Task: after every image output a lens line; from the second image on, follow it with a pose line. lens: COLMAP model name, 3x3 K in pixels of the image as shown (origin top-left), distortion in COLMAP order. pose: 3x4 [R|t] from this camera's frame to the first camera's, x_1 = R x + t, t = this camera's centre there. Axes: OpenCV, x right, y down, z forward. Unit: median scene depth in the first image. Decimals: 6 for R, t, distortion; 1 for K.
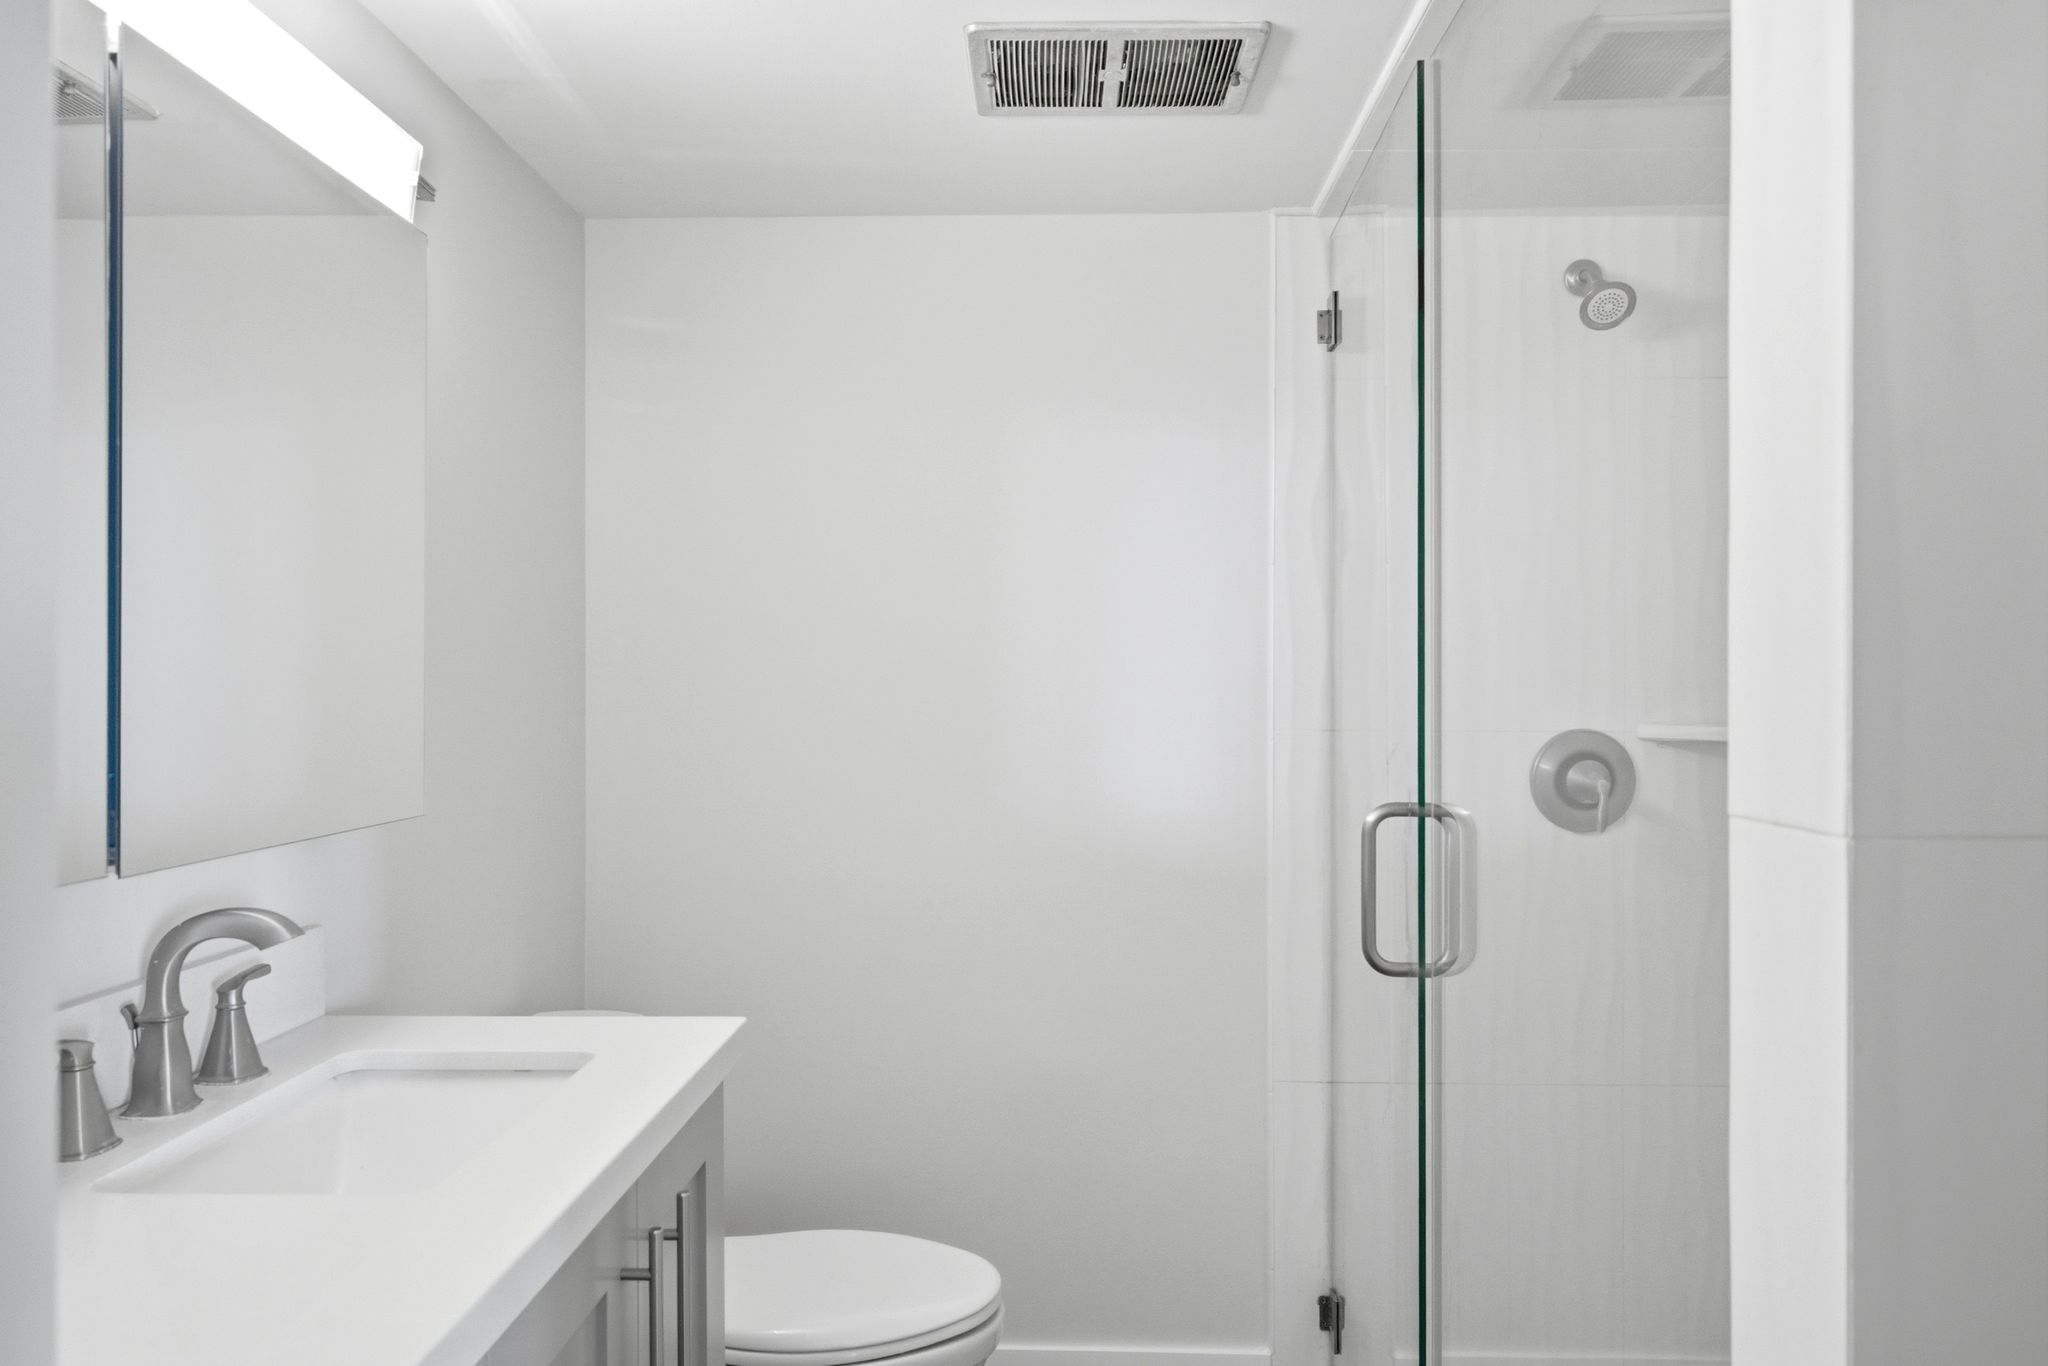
lens RADIAL K [[1390.5, 0, 1029.6], [0, 1390.5, 688.2], [0, 0, 1]] dist [0.023180, -0.004837]
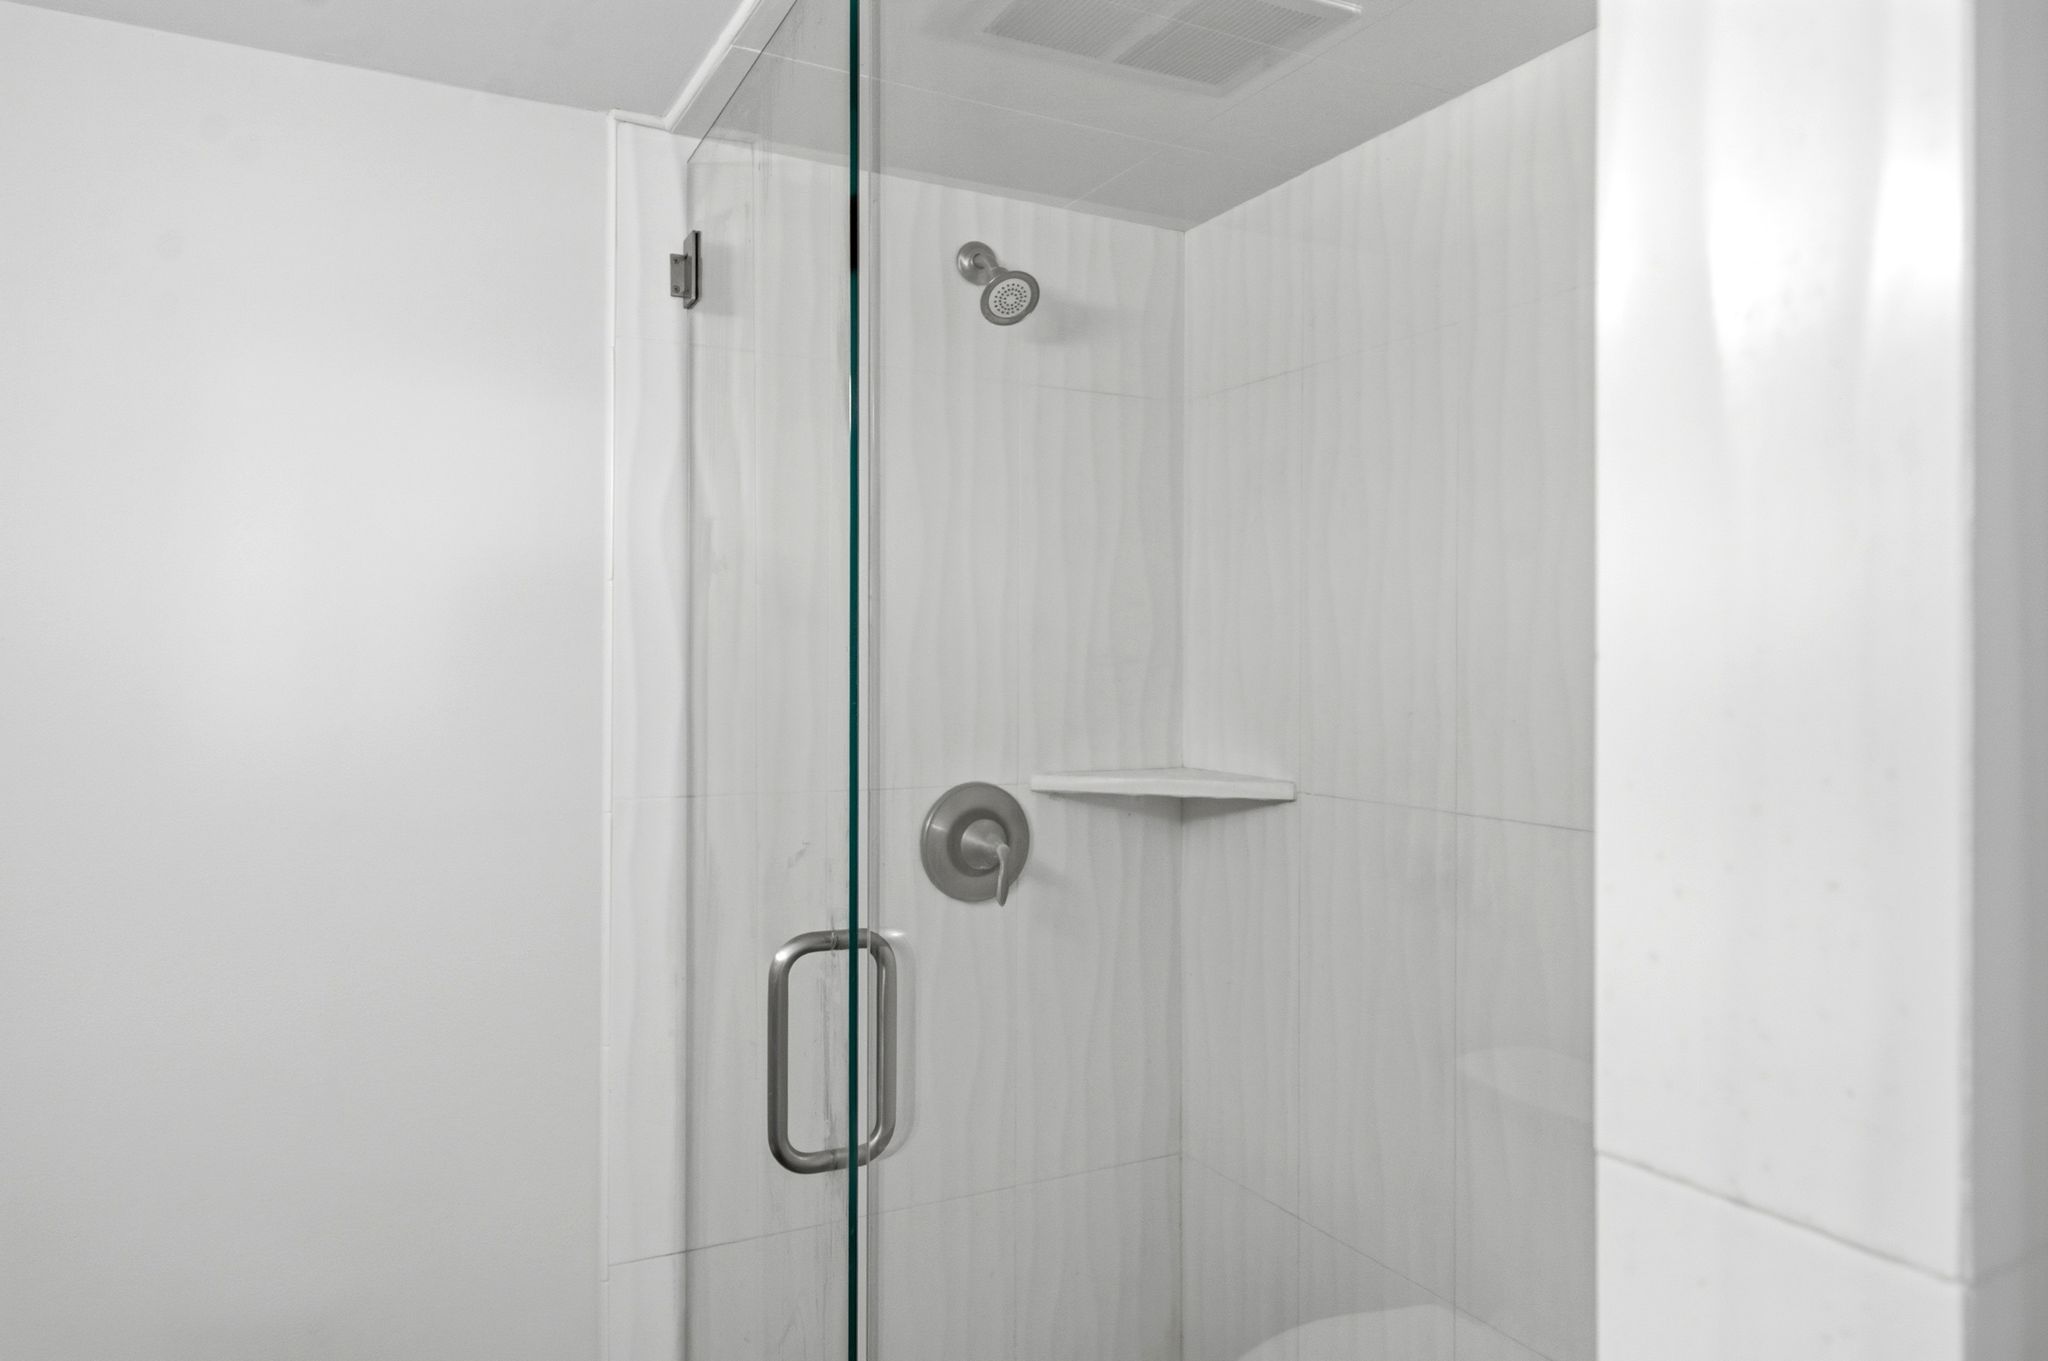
lens RADIAL K [[1390.5, 0, 1029.5], [0, 1390.5, 666.0], [0, 0, 1]] dist [0.023180, -0.004837]
pose [[0.872968, 0.004292, 0.487759, 0.002823], [-0.003677, 0.999991, -0.002217, -0.041639], [-0.487764, 0.000142, 0.872975, 0.230730]]
